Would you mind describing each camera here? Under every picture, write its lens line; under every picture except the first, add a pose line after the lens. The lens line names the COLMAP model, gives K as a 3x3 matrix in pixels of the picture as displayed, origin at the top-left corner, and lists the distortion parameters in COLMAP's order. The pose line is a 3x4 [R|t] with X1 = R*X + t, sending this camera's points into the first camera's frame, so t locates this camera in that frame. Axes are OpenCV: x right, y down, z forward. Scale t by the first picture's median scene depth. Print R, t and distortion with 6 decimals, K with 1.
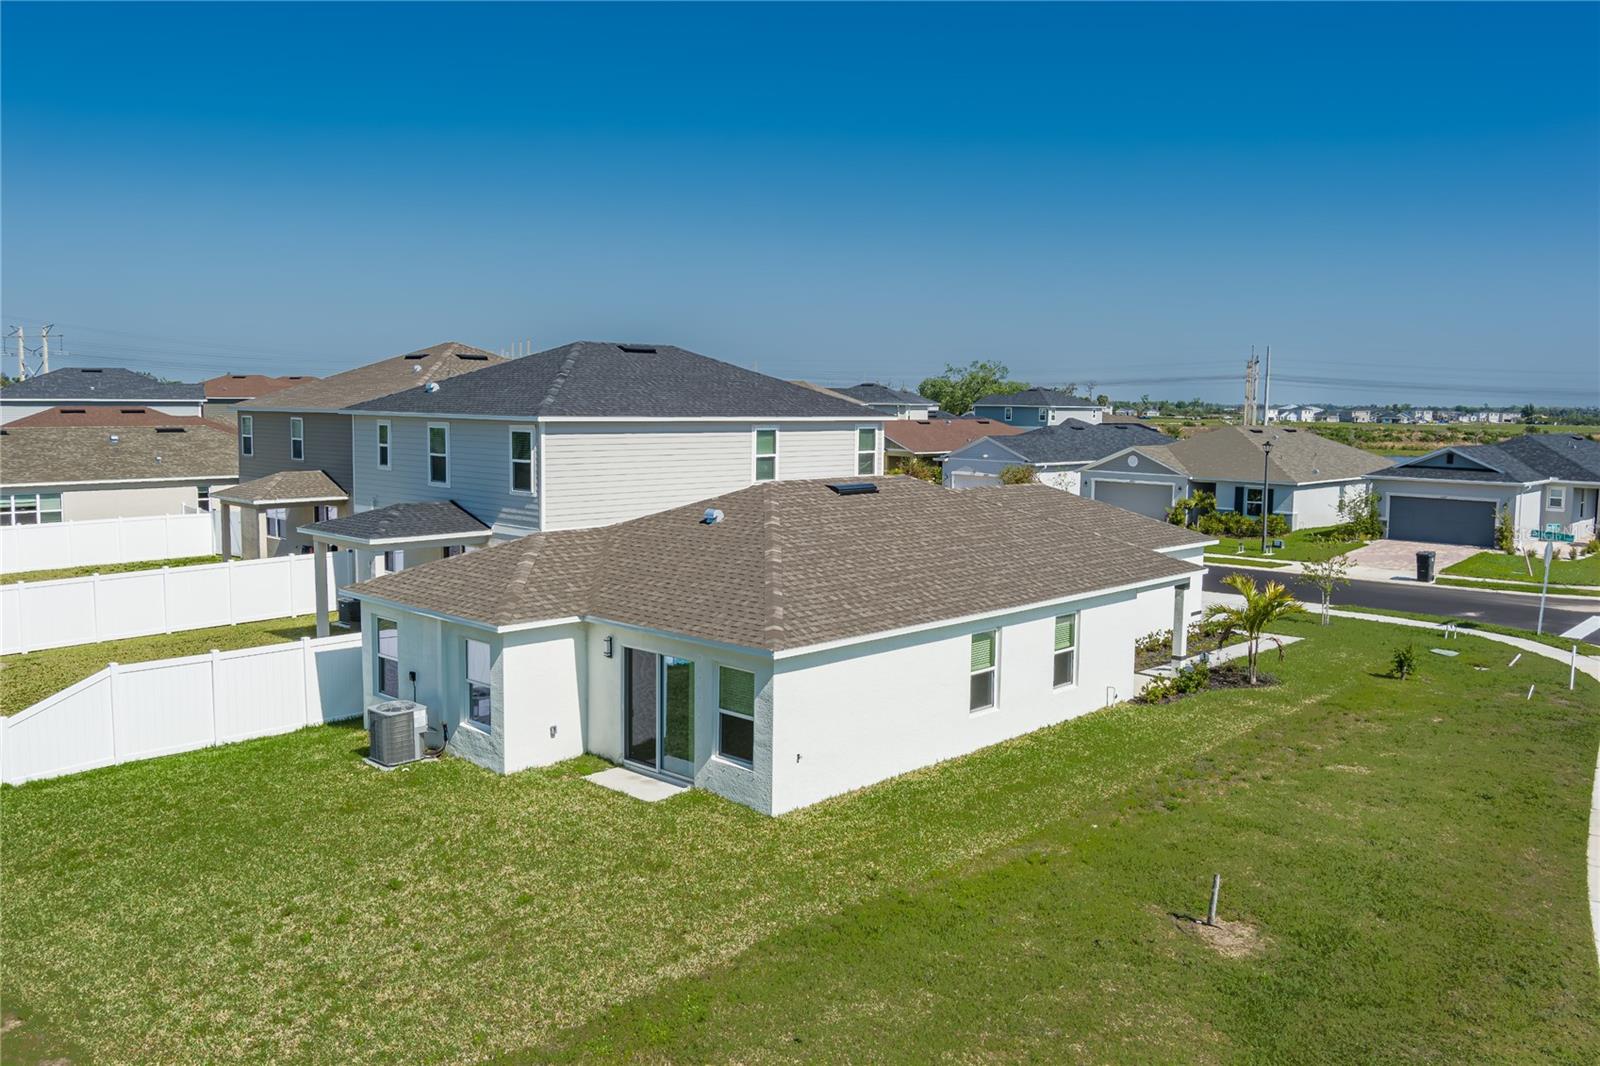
lens RADIAL K [[1287.8, 0, 800.0], [0, 1287.8, 533.0], [0, 0, 1]] dist [-0.070904, 0.007460]
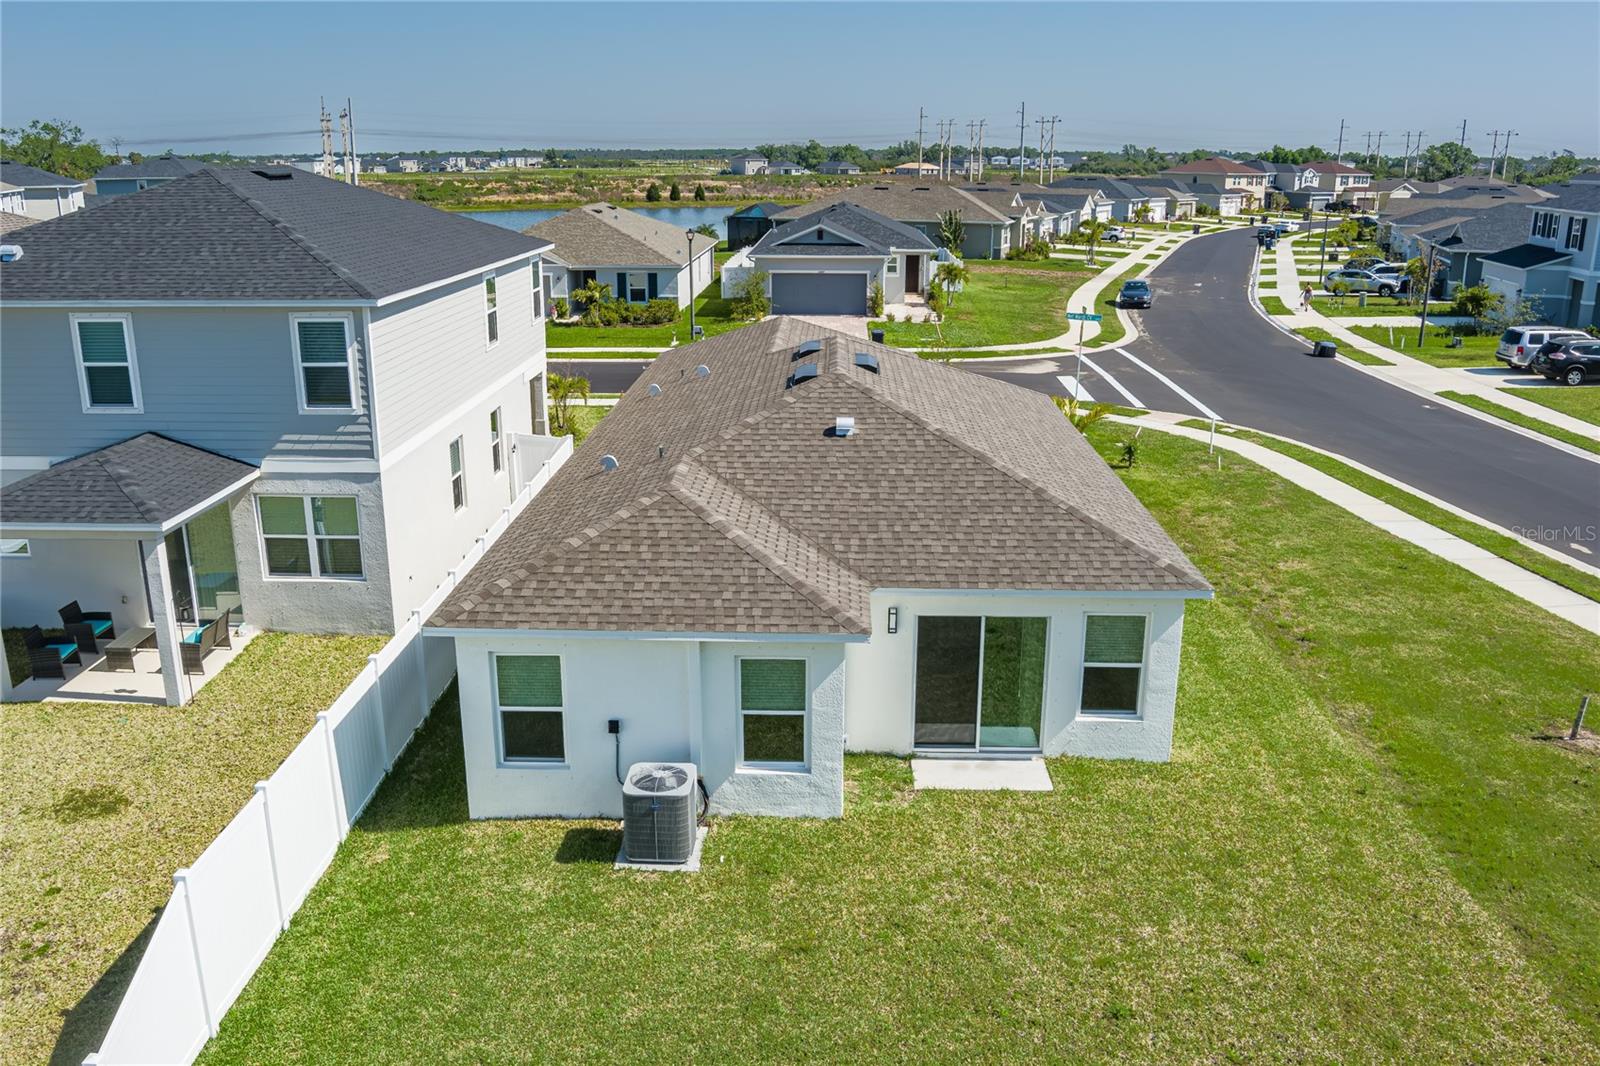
lens RADIAL K [[1287.8, 0, 800.0], [0, 1287.8, 533.0], [0, 0, 1]] dist [-0.070904, 0.007460]
pose [[0.748552, -0.198255, 0.632744, -0.475264], [0.074628, 0.973382, 0.216699, -0.097007], [-0.658863, -0.114990, 0.743422, 0.319274]]
